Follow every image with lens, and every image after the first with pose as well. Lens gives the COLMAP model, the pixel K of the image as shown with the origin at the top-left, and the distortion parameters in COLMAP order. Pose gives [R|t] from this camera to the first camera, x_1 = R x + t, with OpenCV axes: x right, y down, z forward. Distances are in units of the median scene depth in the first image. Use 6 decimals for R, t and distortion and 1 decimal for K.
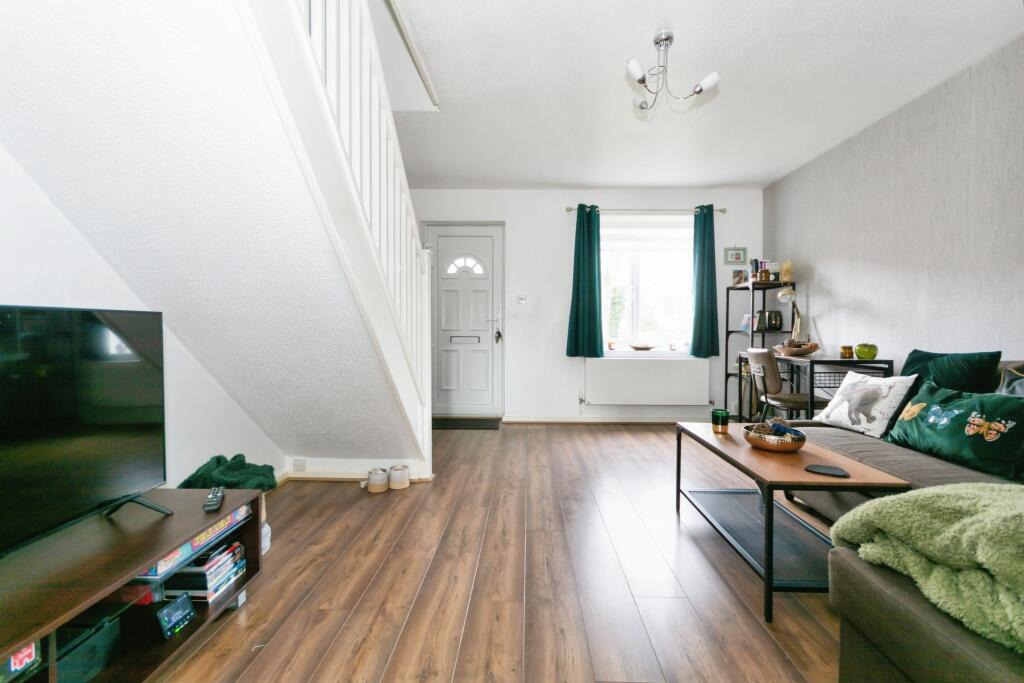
lens RADIAL K [[455.8, 0, 514.2], [0, 455.8, 337.5], [0, 0, 1]] dist [0.000843, 0.000048]
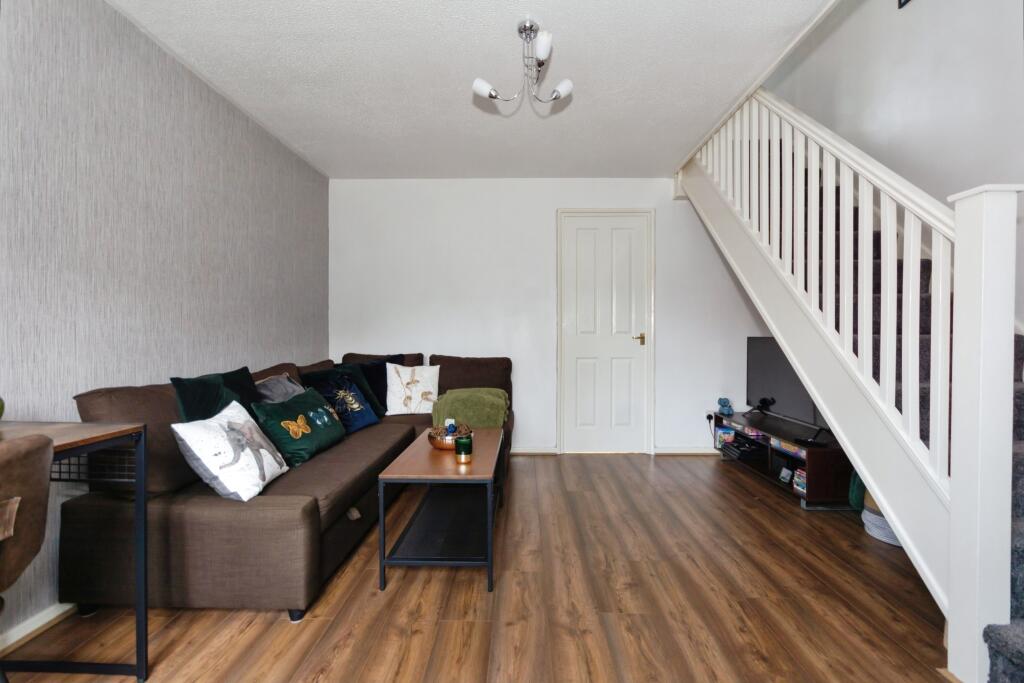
lens RADIAL K [[455.8, 0, 514.2], [0, 455.8, 337.5], [0, 0, 1]] dist [0.000843, 0.000048]
pose [[-0.999966, -0.004494, -0.006916, 0.383449], [-0.004683, 0.999608, 0.027590, -0.073447], [0.006789, 0.027621, -0.999595, 2.051731]]
